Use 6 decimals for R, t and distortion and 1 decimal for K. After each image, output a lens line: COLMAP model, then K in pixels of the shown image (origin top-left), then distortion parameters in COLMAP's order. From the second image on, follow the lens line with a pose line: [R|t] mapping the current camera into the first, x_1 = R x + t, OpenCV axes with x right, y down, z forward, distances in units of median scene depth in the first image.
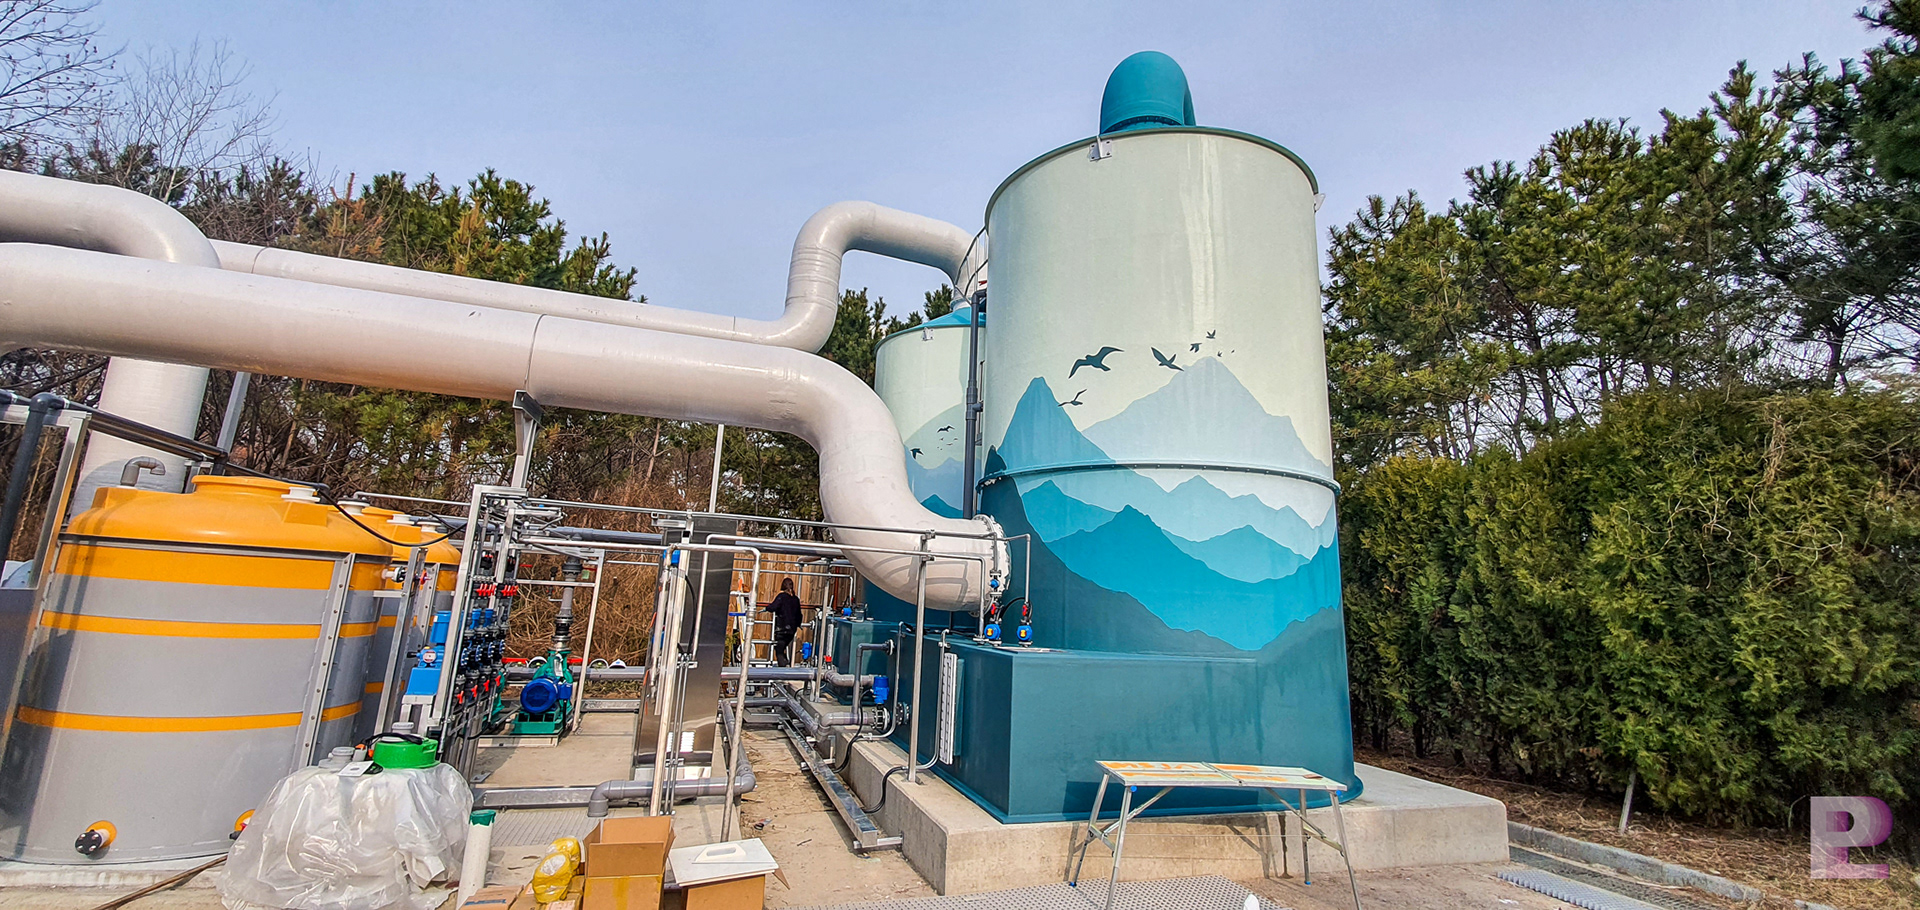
lens RADIAL K [[819.8, 0, 963.3], [0, 819.8, 419.7], [0, 0, 1]] dist [0.017054, -0.016908]
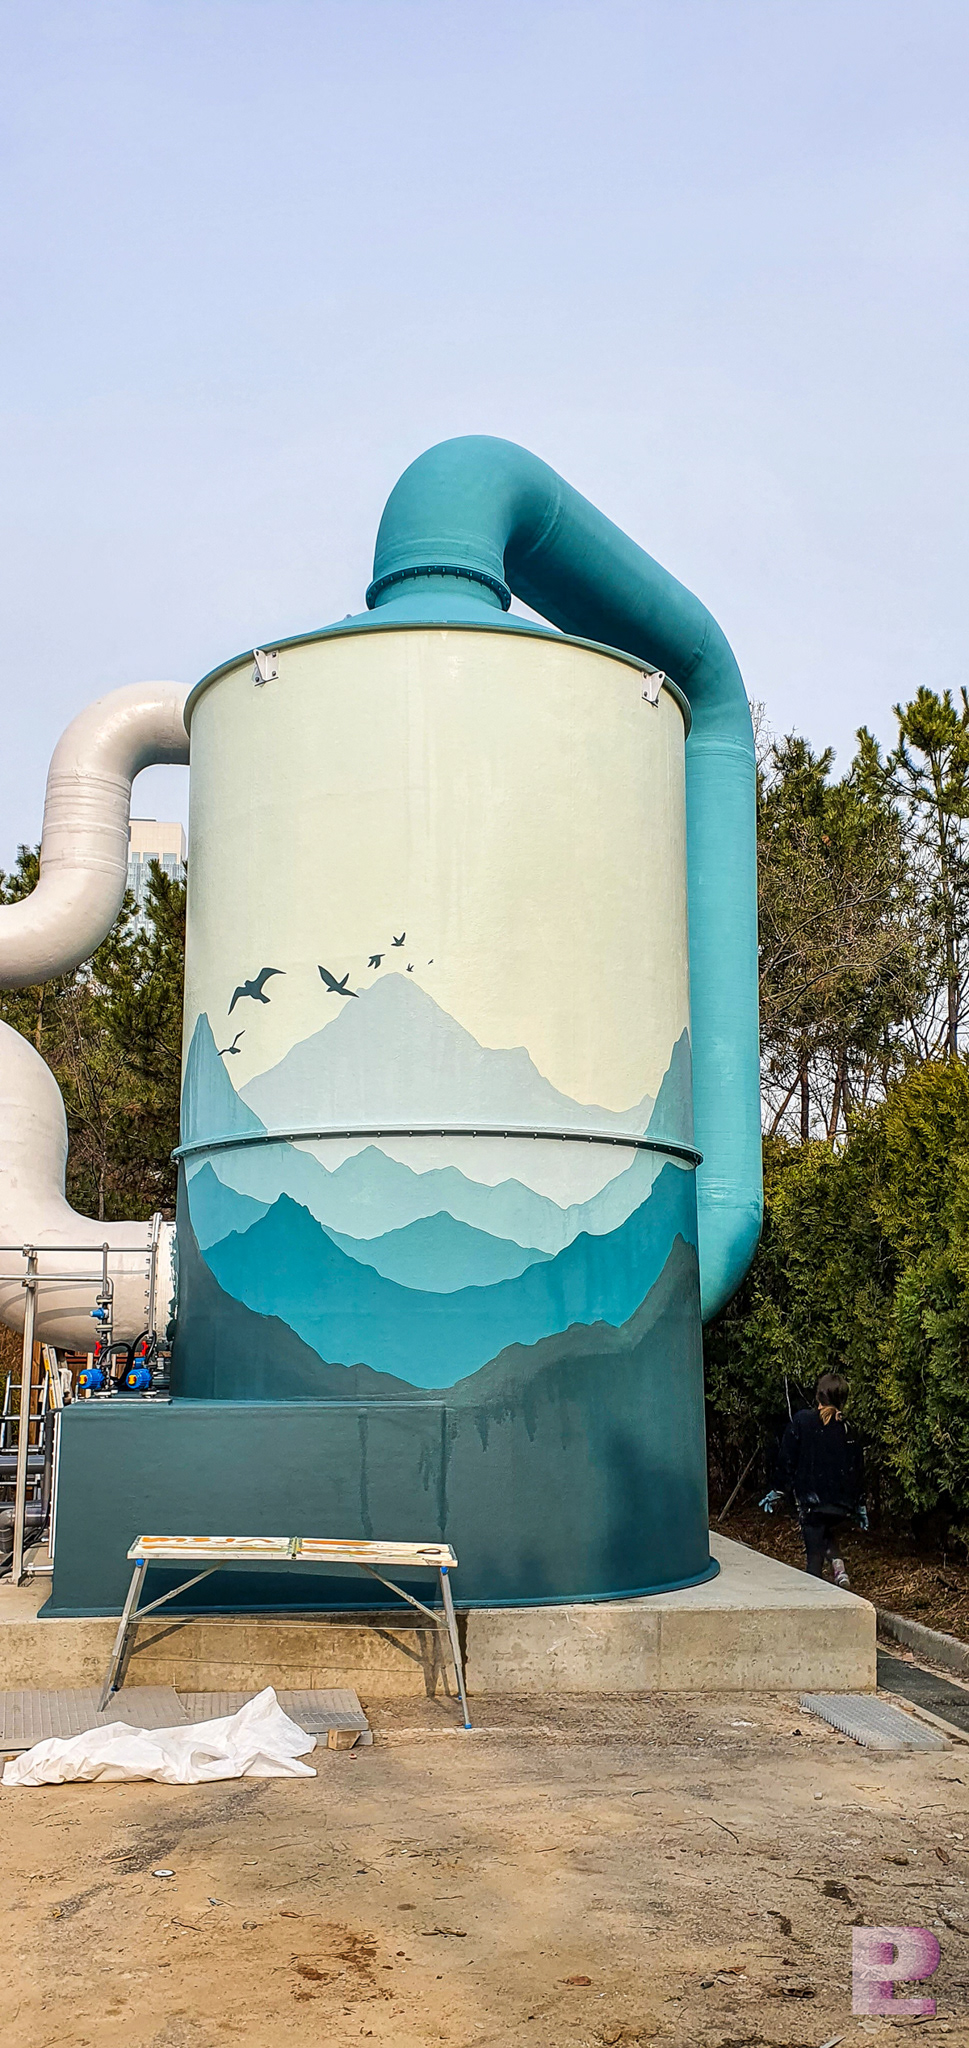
lens RADIAL K [[1706.0, 0, 425.9], [0, 1706.0, 995.7], [0, 0, 1]] dist [0.185790, -0.511410]
pose [[0.977349, -0.081985, -0.195111, 0.593773], [0.085297, 0.996318, 0.008619, -0.065908], [0.193686, -0.025066, 0.980743, -0.415268]]
